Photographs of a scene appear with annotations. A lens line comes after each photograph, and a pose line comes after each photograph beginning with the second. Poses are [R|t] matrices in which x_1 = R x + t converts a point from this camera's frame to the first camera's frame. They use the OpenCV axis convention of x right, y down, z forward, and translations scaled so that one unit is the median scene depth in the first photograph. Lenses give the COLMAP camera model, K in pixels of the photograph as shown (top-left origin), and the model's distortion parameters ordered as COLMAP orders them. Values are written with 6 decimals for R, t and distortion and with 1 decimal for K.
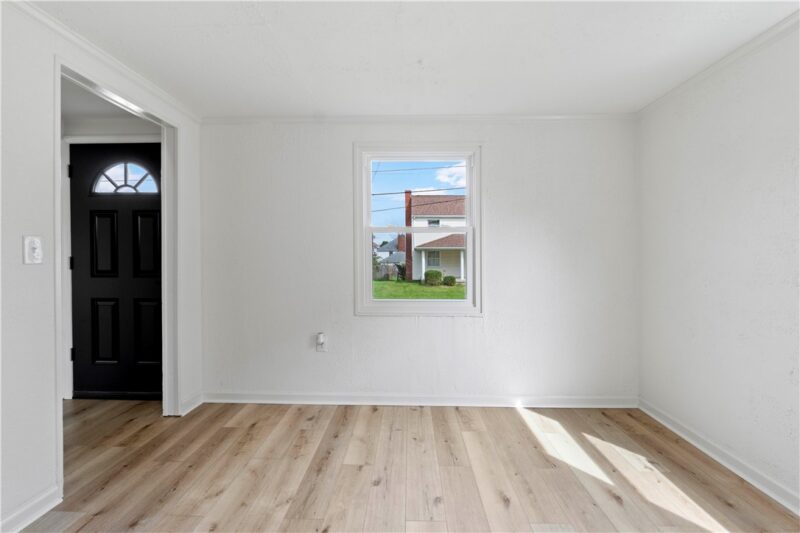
lens RADIAL K [[353.7, 0, 397.5], [0, 353.7, 264.5], [0, 0, 1]] dist [-0.001956, 0.000158]
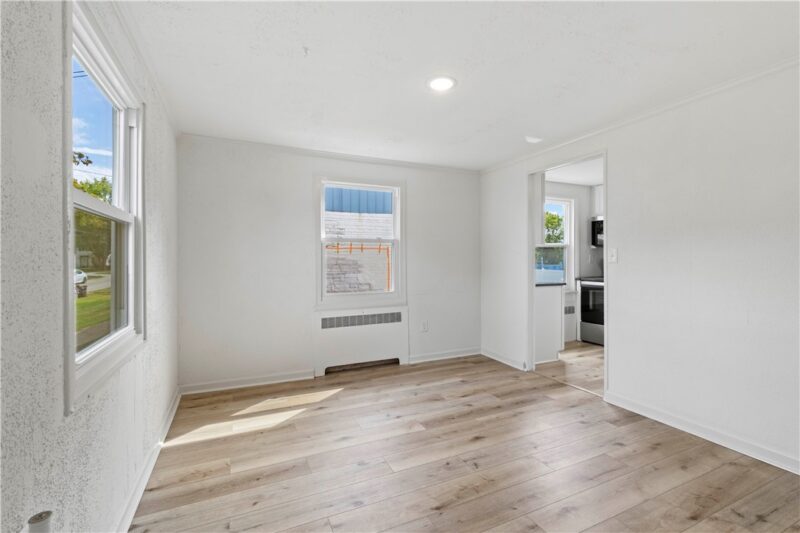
lens RADIAL K [[353.7, 0, 397.5], [0, 353.7, 264.5], [0, 0, 1]] dist [-0.001956, 0.000158]
pose [[-0.458348, -0.007535, 0.888741, -0.752728], [0.006779, 0.999905, 0.011973, -0.022867], [-0.888747, 0.011513, -0.458253, 1.066419]]
